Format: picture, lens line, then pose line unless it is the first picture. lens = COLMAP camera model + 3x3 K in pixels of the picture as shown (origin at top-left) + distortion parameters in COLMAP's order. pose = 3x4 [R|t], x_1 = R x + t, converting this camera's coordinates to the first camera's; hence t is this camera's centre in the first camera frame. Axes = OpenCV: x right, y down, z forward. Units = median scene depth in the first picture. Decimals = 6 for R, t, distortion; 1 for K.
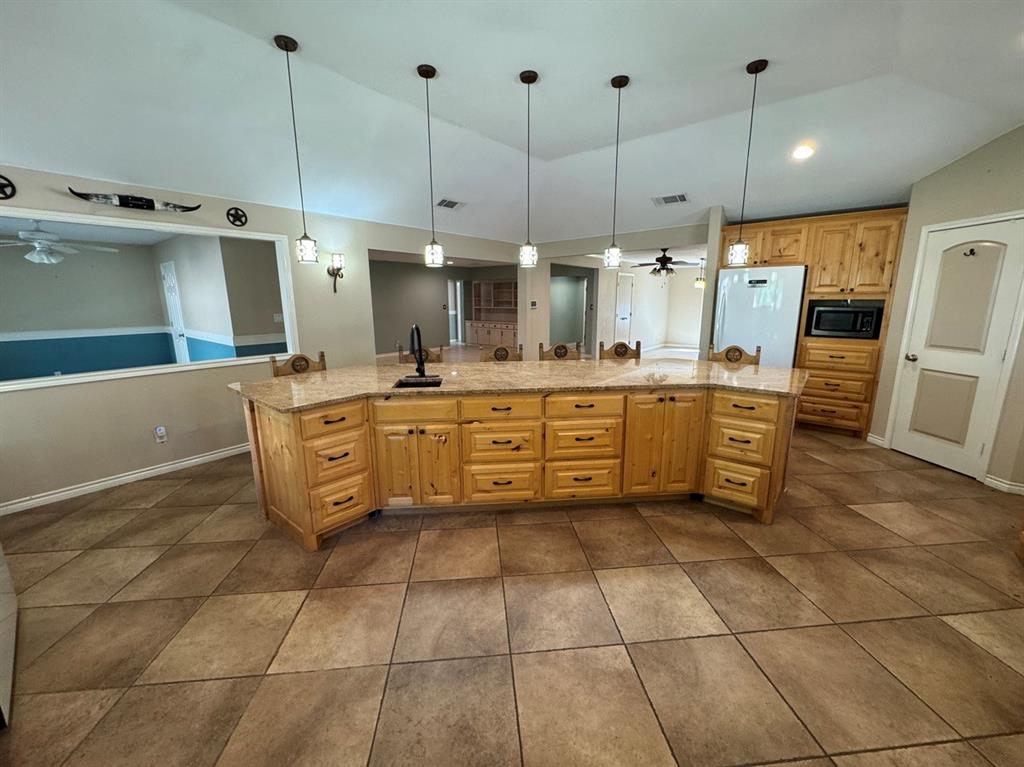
lens RADIAL K [[408.9, 0, 512.3], [0, 408.9, 381.4], [0, 0, 1]] dist [-0.002113, -0.000066]
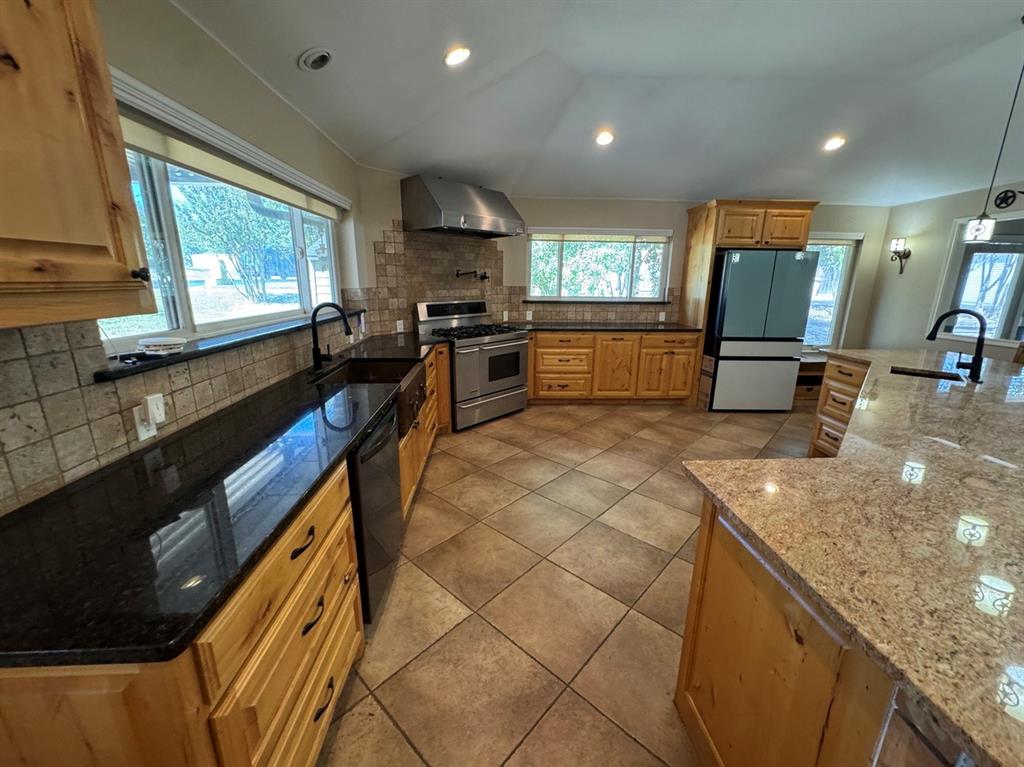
lens RADIAL K [[408.9, 0, 510.0], [0, 408.9, 382.8], [0, 0, 1]] dist [-0.002113, -0.000066]
pose [[-0.747677, 0.162683, -0.643827, 0.986995], [-0.138955, 0.909737, 0.391242, -0.193695], [0.649361, 0.381985, -0.657584, 0.969804]]
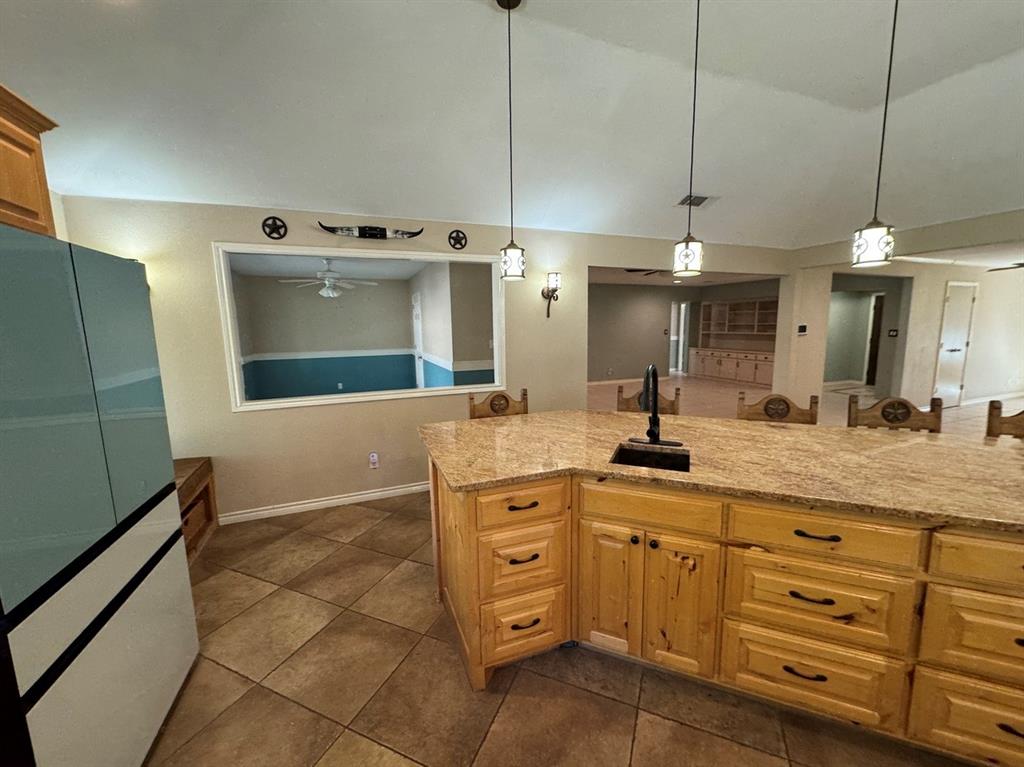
lens RADIAL K [[408.9, 0, 511.5], [0, 408.9, 378.1], [0, 0, 1]] dist [-0.002113, -0.000066]
pose [[0.875399, 0.056248, -0.480117, -0.116311], [-0.087254, 0.995280, -0.042487, -0.068529], [0.475461, 0.079085, 0.876175, 0.319151]]
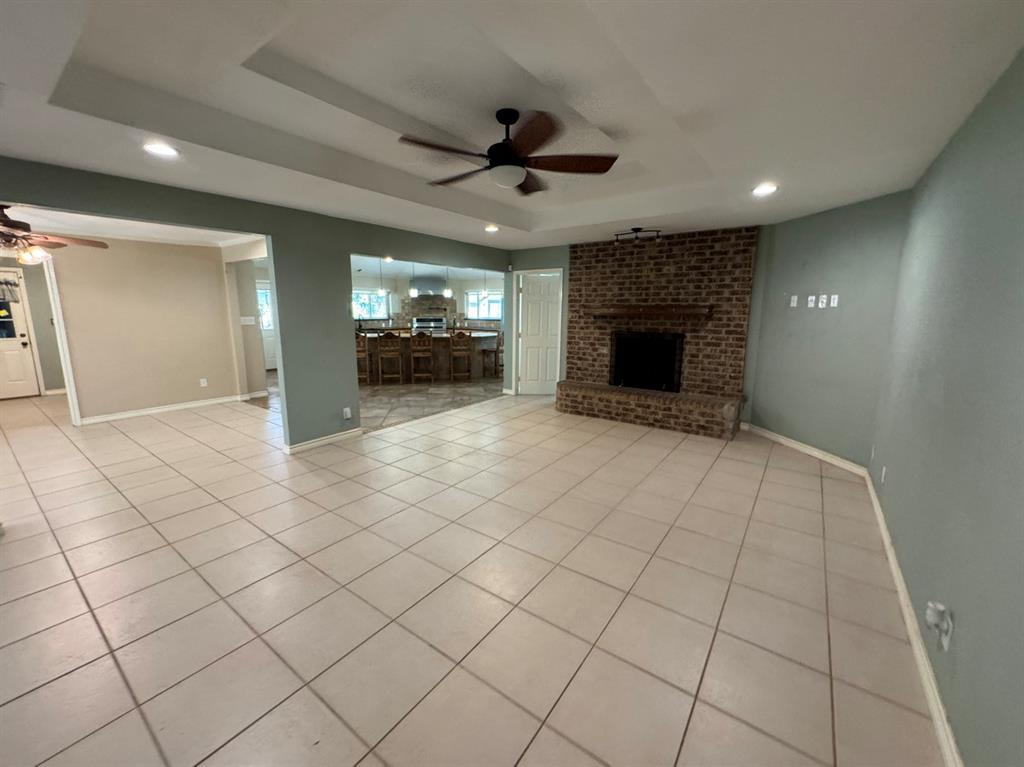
lens RADIAL K [[408.9, 0, 511.3], [0, 408.9, 385.9], [0, 0, 1]] dist [-0.002113, -0.000066]
pose [[-0.999039, 0.008345, -0.043022, -0.512470], [-0.008372, 0.927273, 0.374292, -0.799393], [0.043017, 0.374293, -0.926312, 4.002272]]
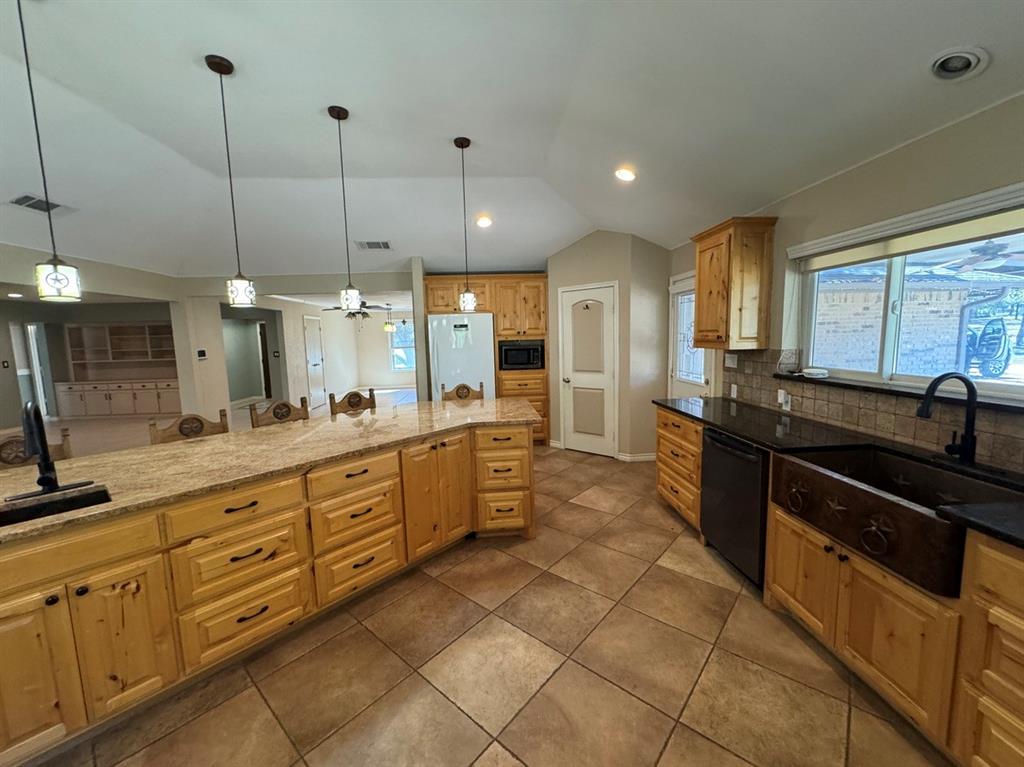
lens RADIAL K [[408.9, 0, 511.4], [0, 408.9, 381.8], [0, 0, 1]] dist [-0.002113, -0.000066]
pose [[0.725319, -0.091279, 0.682335, -0.133815], [0.160007, 0.986379, -0.038134, -0.038607], [-0.669560, 0.136838, 0.730044, 0.148628]]
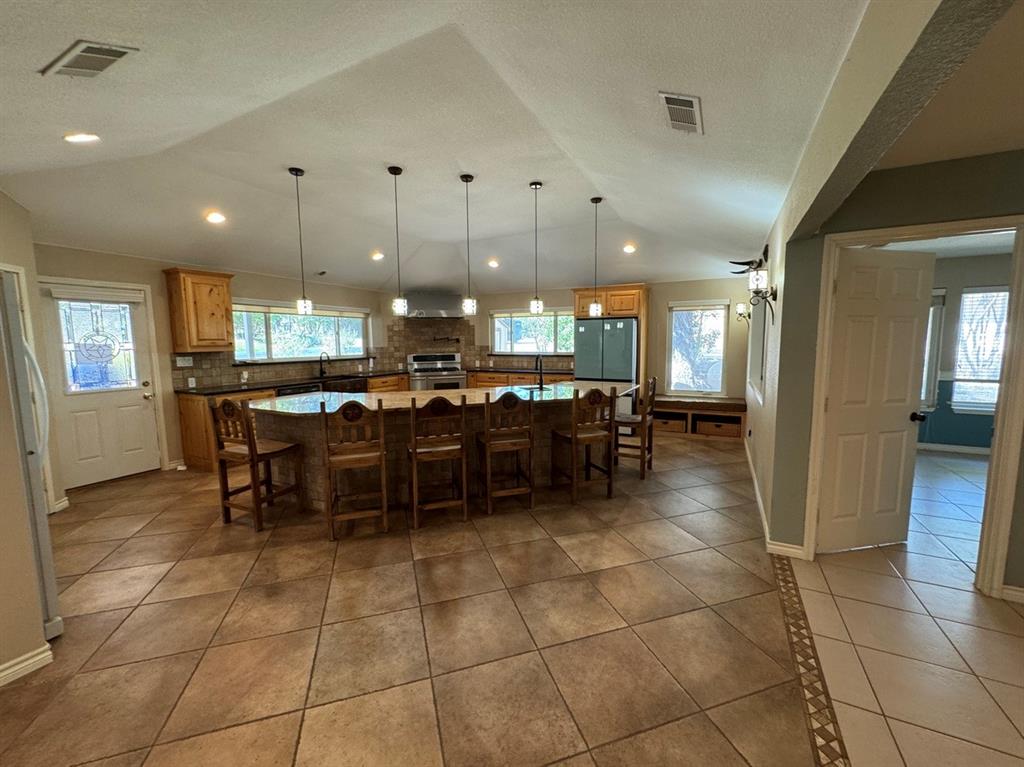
lens RADIAL K [[408.9, 0, 514.1], [0, 408.9, 382.5], [0, 0, 1]] dist [-0.002113, -0.000066]
pose [[-0.978541, 0.036123, -0.202859, 0.183366], [-0.026314, 0.954544, 0.296906, -0.485660], [0.204363, 0.295873, -0.933110, 2.411826]]
